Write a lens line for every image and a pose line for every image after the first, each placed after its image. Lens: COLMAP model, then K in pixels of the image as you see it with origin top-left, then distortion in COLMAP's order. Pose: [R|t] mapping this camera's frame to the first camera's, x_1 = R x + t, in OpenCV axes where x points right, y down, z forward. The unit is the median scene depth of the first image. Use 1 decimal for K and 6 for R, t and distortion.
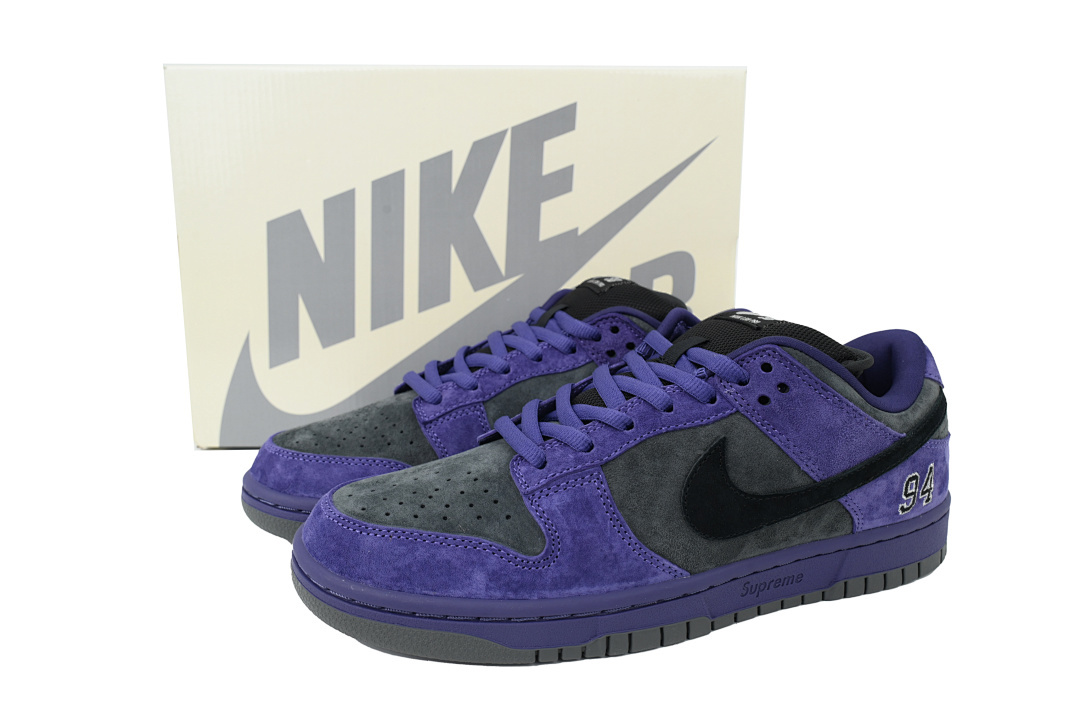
lens RADIAL K [[863.9, 0, 540.0], [0, 863.9, 360.0], [0, 0, 1]] dist [0.004192, -0.000514]
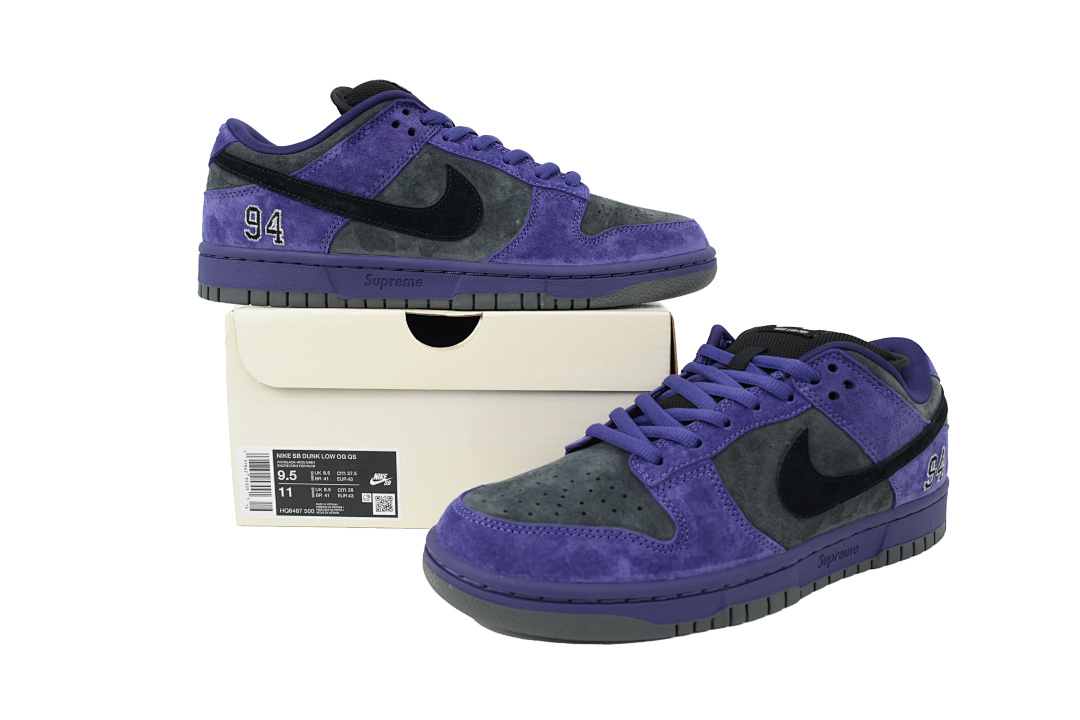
lens RADIAL K [[863.9, 0, 540.0], [0, 863.9, 360.0], [0, 0, 1]] dist [0.004192, -0.000514]
pose [[0.980630, -0.034471, 0.192814, -0.362101], [0.043282, 0.998194, -0.041669, 0.029830], [-0.191029, 0.049207, 0.980350, -0.079925]]
